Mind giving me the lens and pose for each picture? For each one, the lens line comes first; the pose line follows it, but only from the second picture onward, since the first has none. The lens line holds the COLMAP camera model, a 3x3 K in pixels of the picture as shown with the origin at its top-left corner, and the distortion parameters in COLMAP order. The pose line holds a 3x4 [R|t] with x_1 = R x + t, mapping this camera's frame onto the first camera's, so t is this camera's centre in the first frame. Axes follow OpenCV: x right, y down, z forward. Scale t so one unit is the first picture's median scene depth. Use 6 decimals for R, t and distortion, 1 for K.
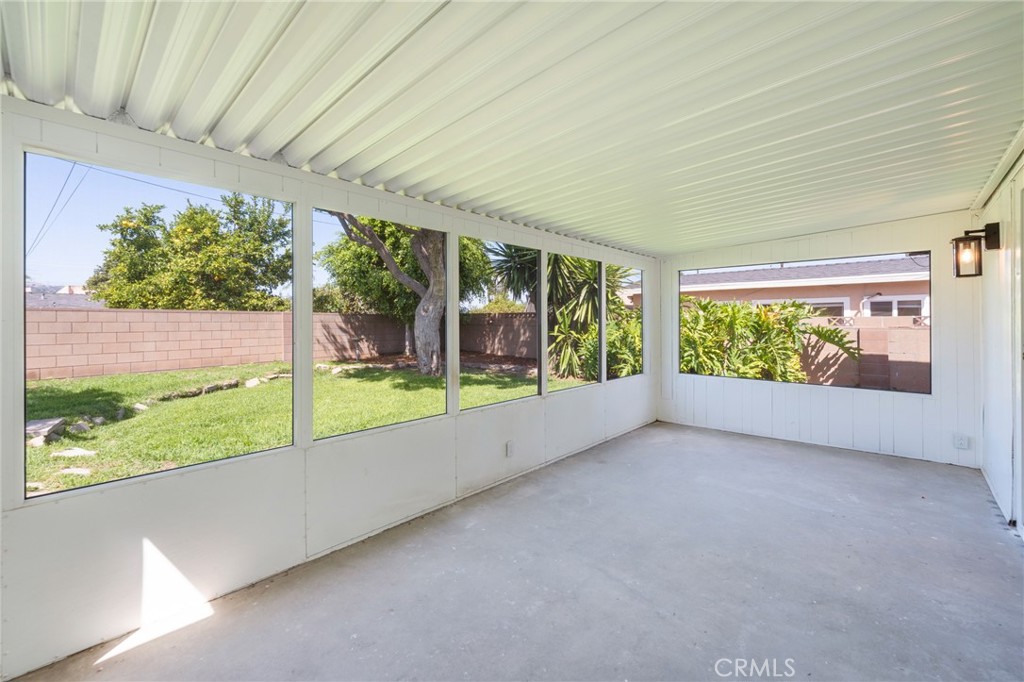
lens RADIAL K [[412.4, 0, 513.6], [0, 412.4, 333.4], [0, 0, 1]] dist [0.001061, -0.000994]
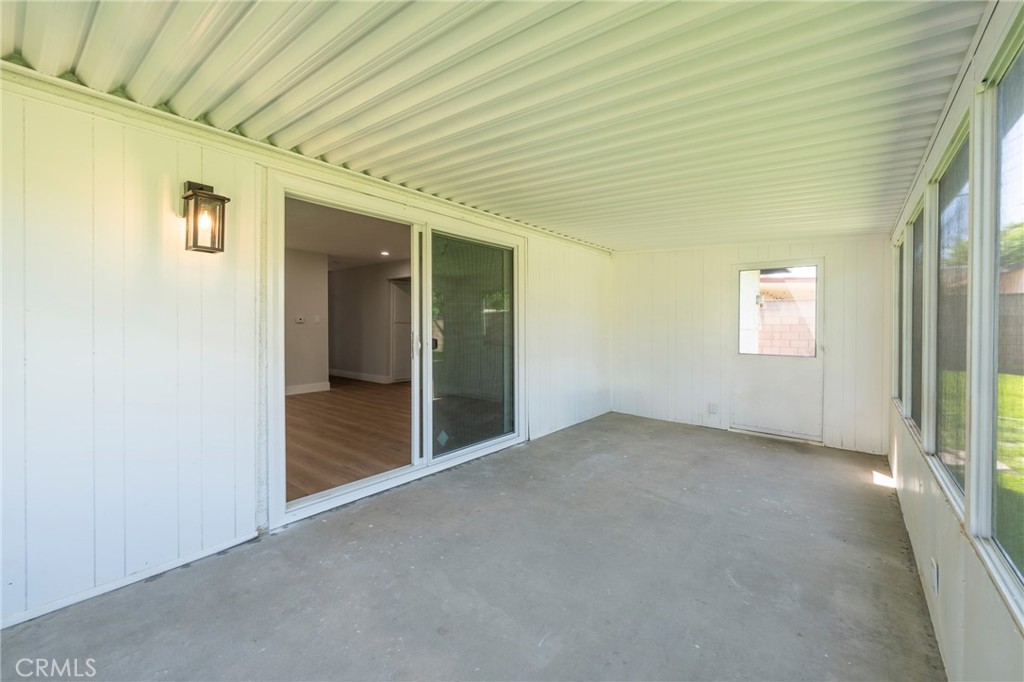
lens RADIAL K [[412.4, 0, 513.1], [0, 412.4, 324.1], [0, 0, 1]] dist [0.001061, -0.000994]
pose [[-0.997722, -0.001633, -0.067437, 0.574292], [-0.003541, 0.999596, 0.028193, -0.031441], [0.067364, 0.028367, -0.997325, 1.591465]]
